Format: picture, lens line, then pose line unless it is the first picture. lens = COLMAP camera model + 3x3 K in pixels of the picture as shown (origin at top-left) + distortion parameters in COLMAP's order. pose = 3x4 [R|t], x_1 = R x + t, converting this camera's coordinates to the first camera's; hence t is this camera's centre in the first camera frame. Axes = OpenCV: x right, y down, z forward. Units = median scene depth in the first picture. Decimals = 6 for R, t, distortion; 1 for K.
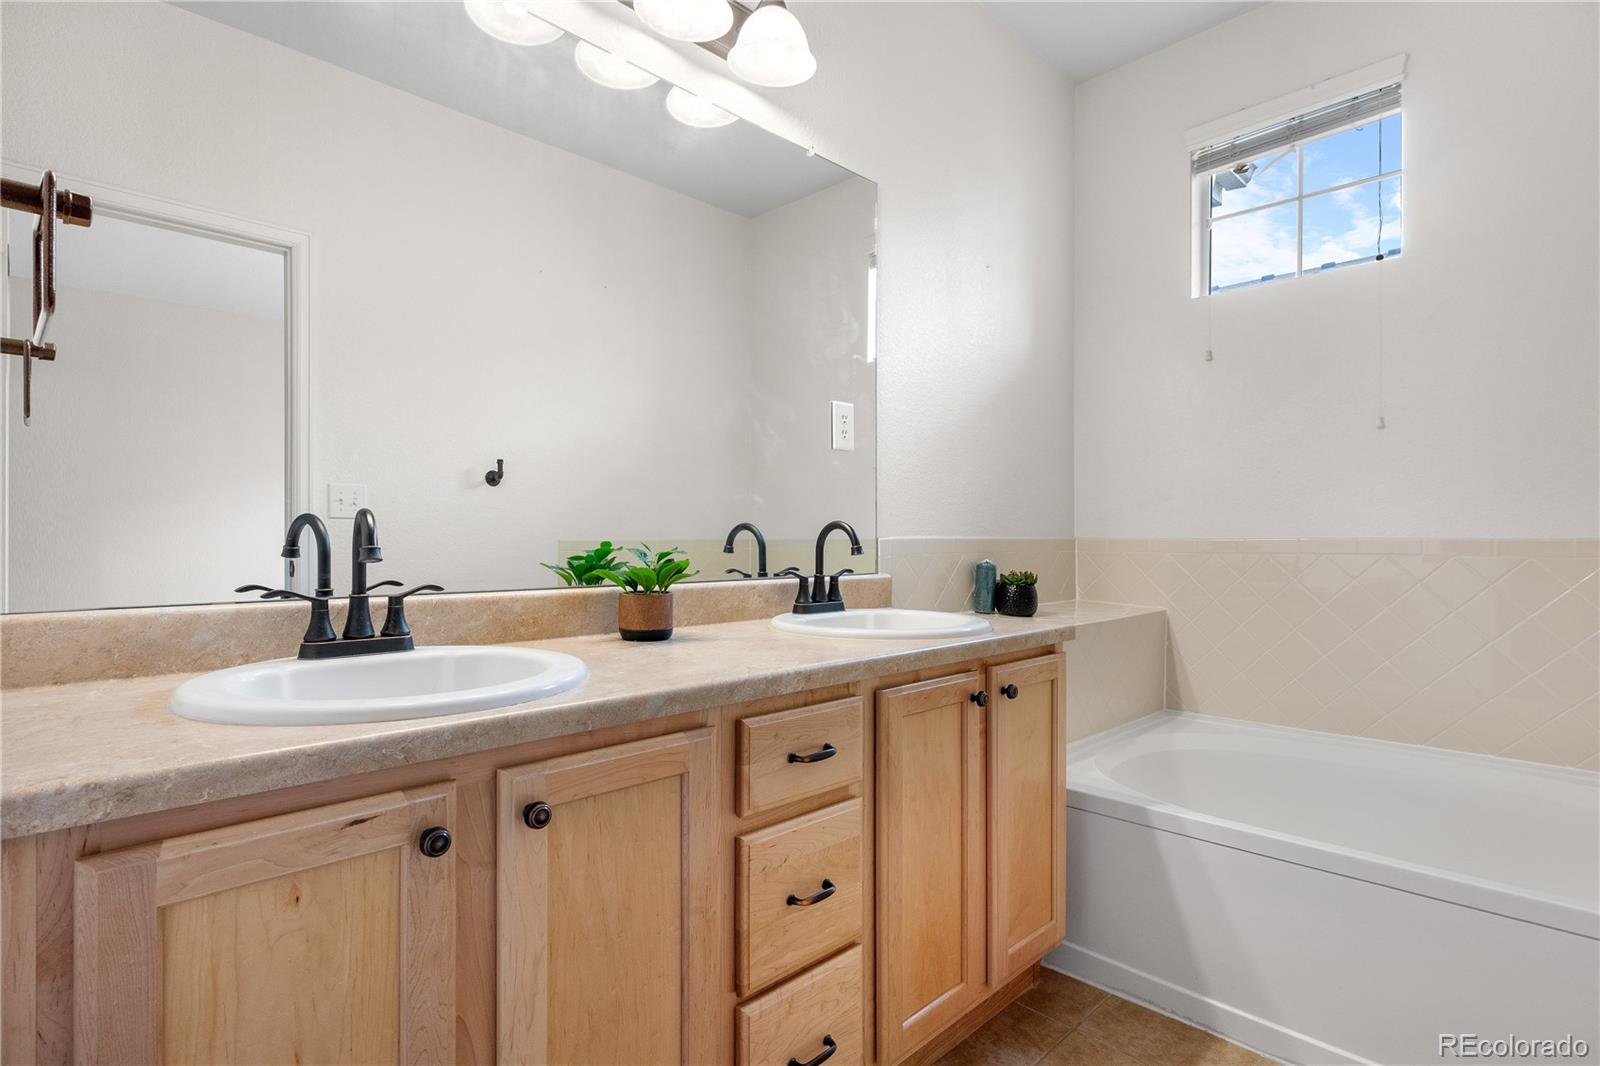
lens RADIAL K [[793.0, 0, 800.0], [0, 793.0, 533.0], [0, 0, 1]] dist [0.001303, 0.000680]
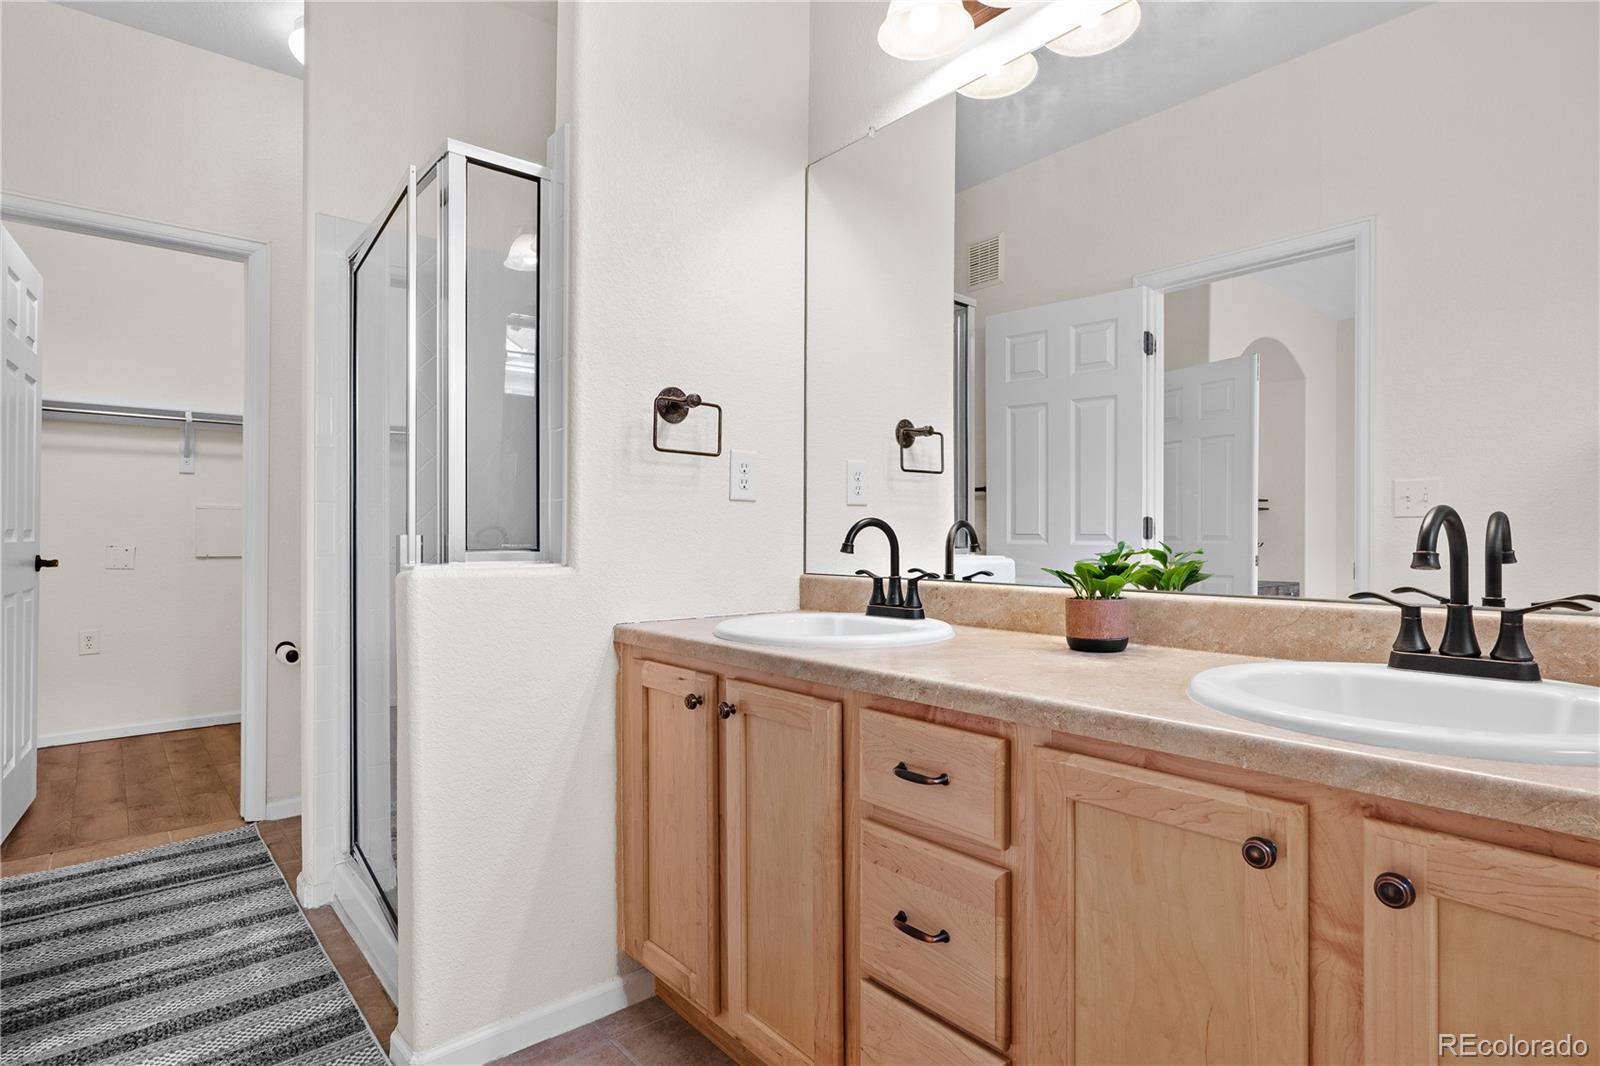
lens RADIAL K [[796.2, 0, 800.0], [0, 796.2, 533.0], [0, 0, 1]] dist [-0.003167, -0.000914]
pose [[-0.060190, -0.011115, -0.998125, 0.660736], [0.007064, 0.999908, -0.011561, 0.008083], [0.998162, -0.007747, -0.060106, 0.649858]]
